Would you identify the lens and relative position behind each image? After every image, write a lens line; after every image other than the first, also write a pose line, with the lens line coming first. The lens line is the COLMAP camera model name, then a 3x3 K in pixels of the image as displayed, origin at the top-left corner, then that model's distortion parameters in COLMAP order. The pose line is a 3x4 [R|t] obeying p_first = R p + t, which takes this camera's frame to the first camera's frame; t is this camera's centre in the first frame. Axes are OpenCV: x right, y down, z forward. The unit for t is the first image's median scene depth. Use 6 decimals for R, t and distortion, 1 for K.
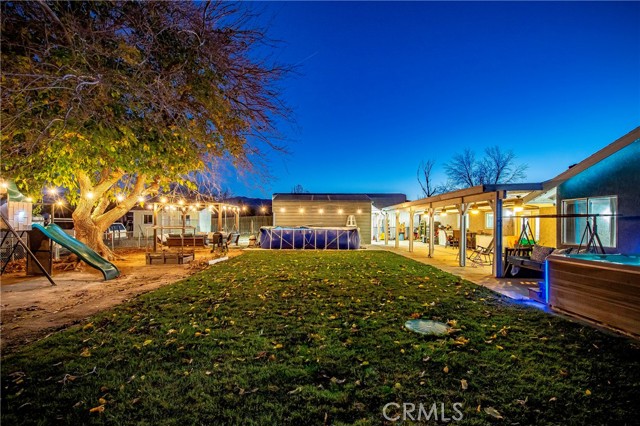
lens RADIAL K [[295.7, 0, 328.0], [0, 295.7, 225.0], [0, 0, 1]] dist [-0.005613, -0.002316]
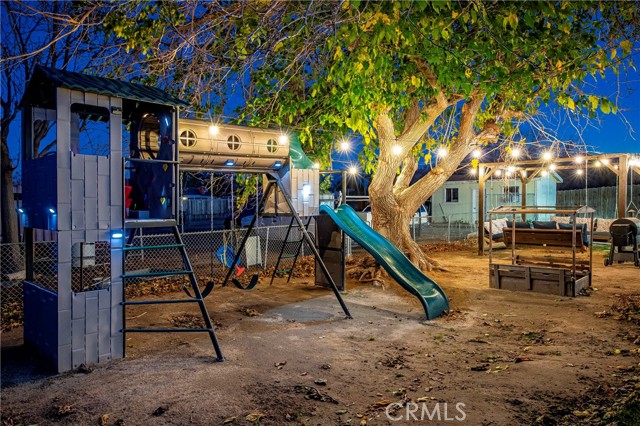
lens RADIAL K [[445.1, 0, 320.0], [0, 445.1, 211.8], [0, 0, 1]] dist [-0.001410, -0.000029]
pose [[0.695881, 0.000292, -0.718157, -0.293165], [0.014807, 0.999782, 0.014753, -0.002934], [0.718004, -0.020900, 0.695725, 0.303897]]
